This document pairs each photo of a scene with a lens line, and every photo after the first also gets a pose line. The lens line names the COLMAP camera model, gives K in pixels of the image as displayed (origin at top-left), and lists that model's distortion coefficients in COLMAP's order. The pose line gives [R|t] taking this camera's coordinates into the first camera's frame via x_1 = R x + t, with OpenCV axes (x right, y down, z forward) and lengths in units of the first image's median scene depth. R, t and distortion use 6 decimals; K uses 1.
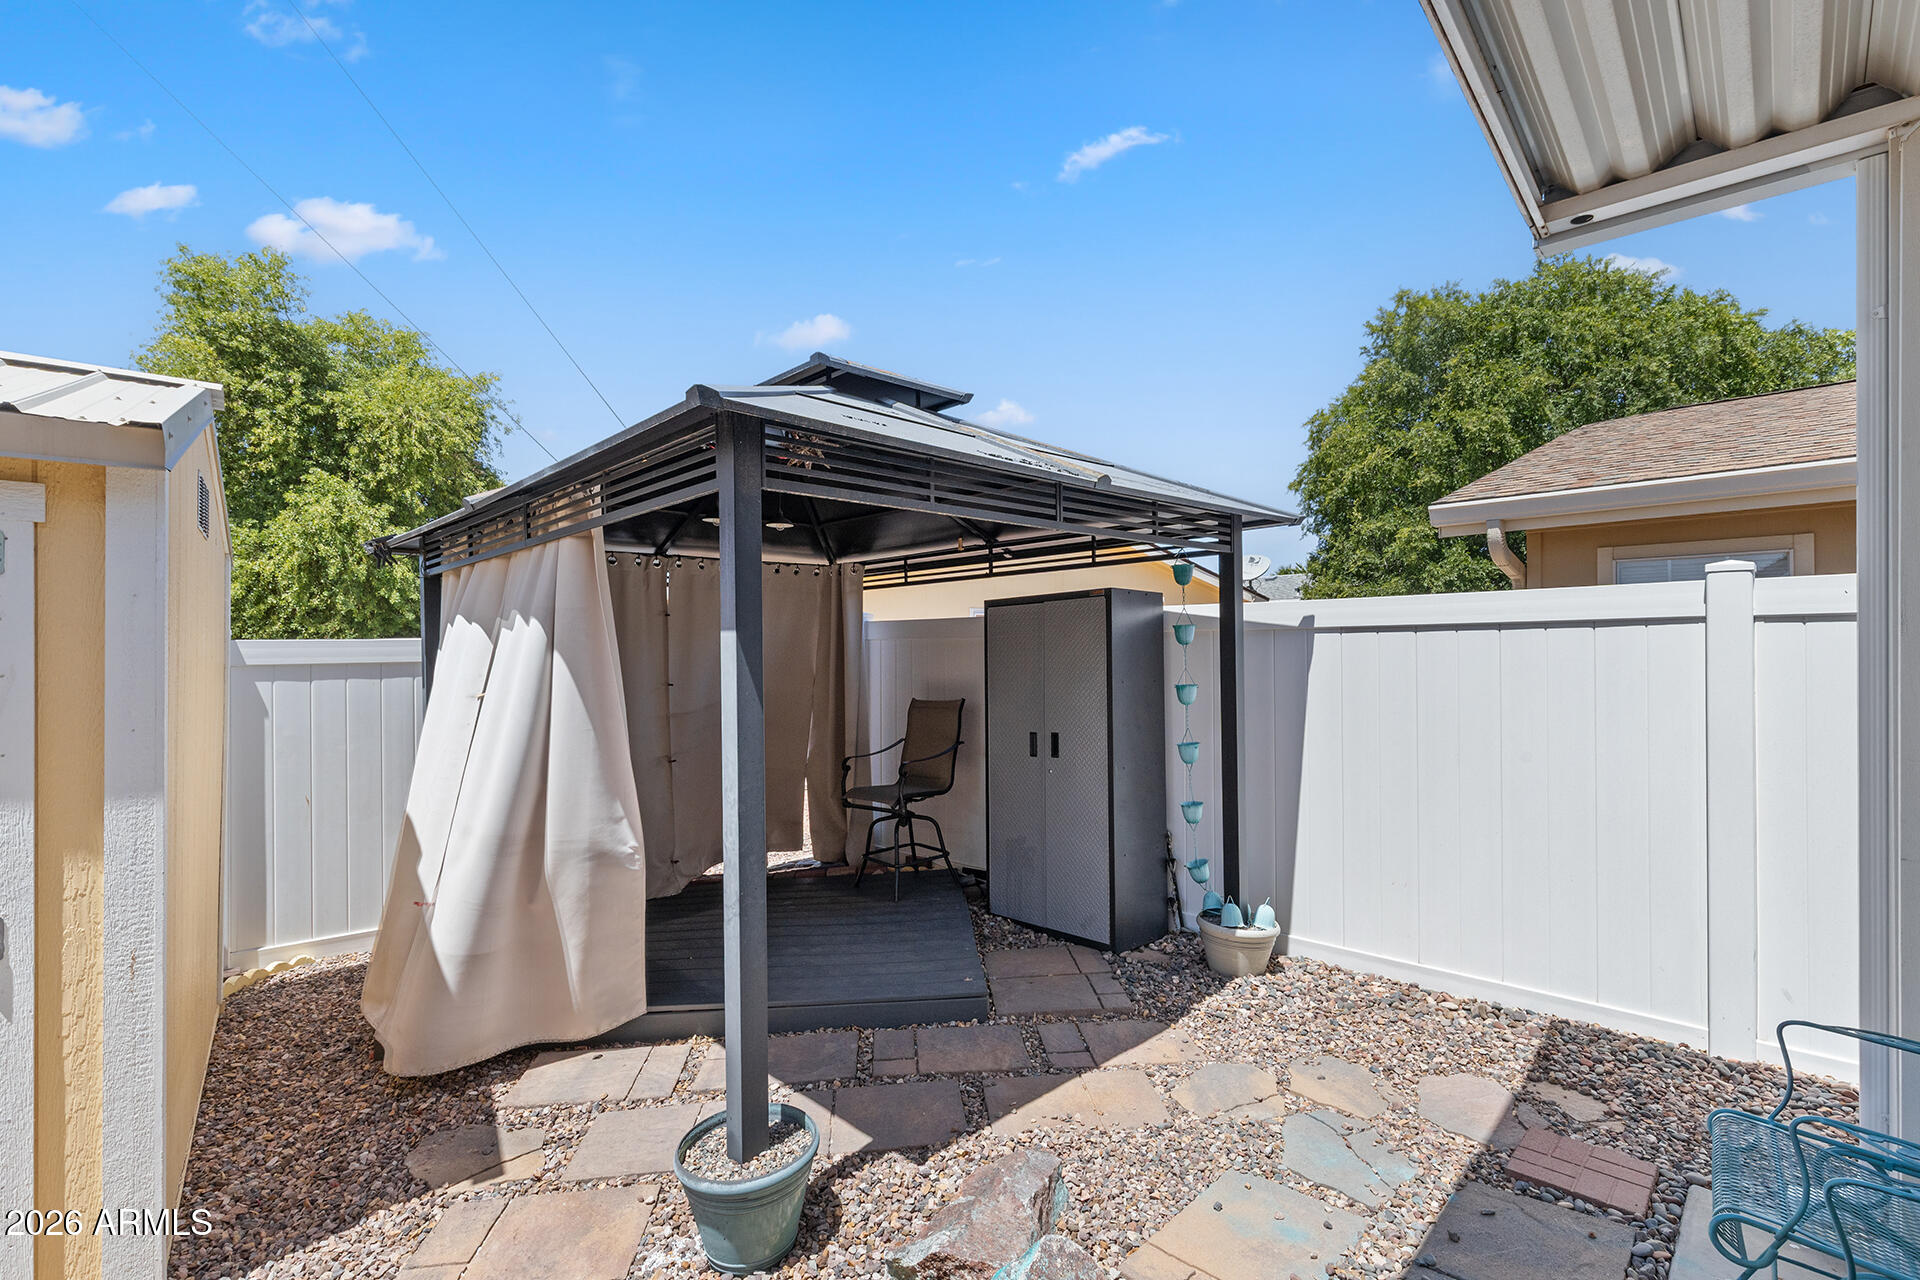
lens RADIAL K [[875.9, 0, 960.0], [0, 875.9, 640.0], [0, 0, 1]] dist [0.000076, -0.000038]
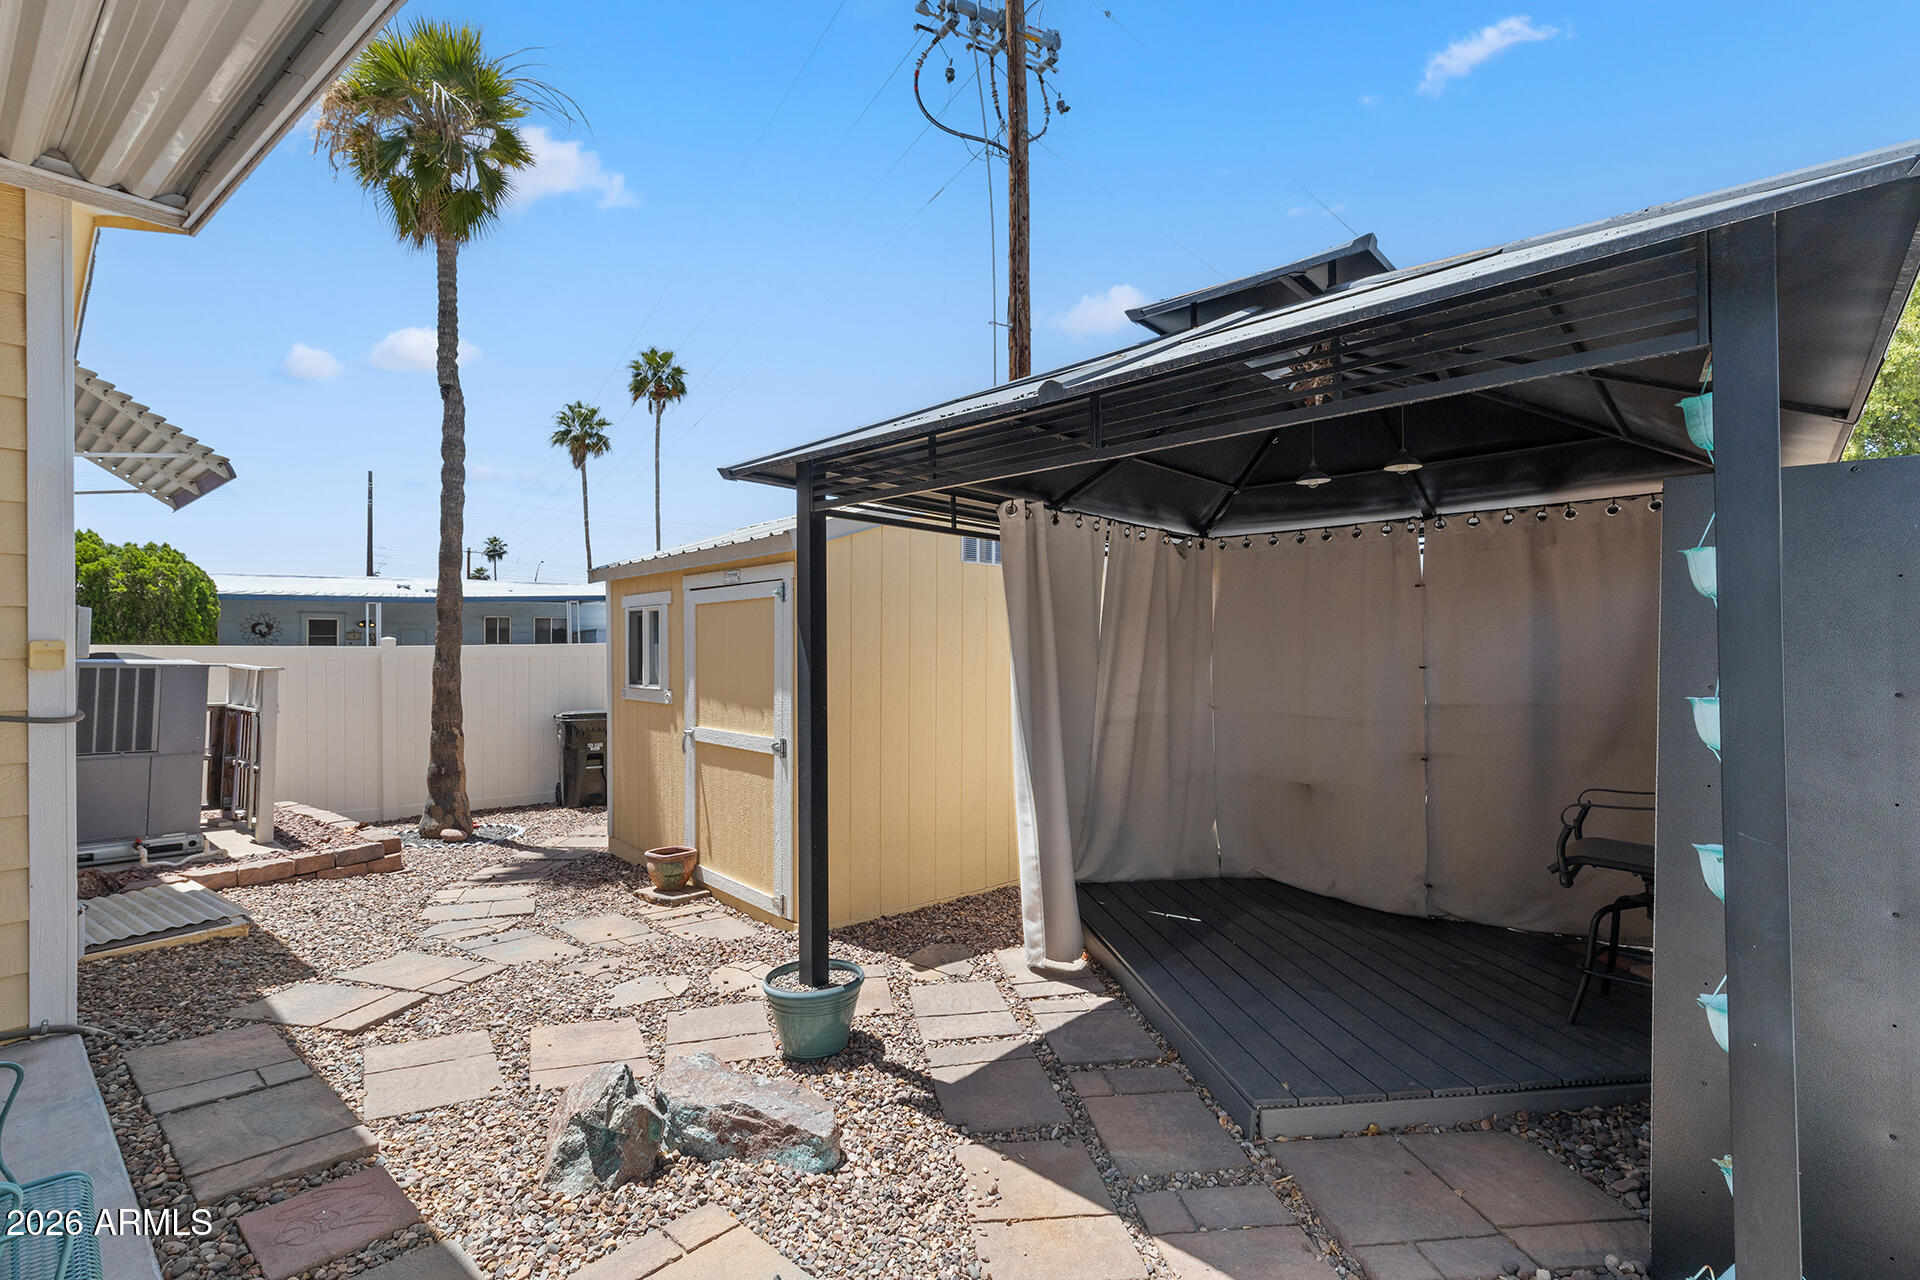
lens RADIAL K [[875.9, 0, 960.0], [0, 875.9, 640.0], [0, 0, 1]] dist [0.000076, -0.000038]
pose [[0.043452, 0.007412, -0.999028, 0.865306], [0.020146, 0.999763, 0.008294, 0.011180], [0.998852, -0.020487, 0.043292, 0.860549]]
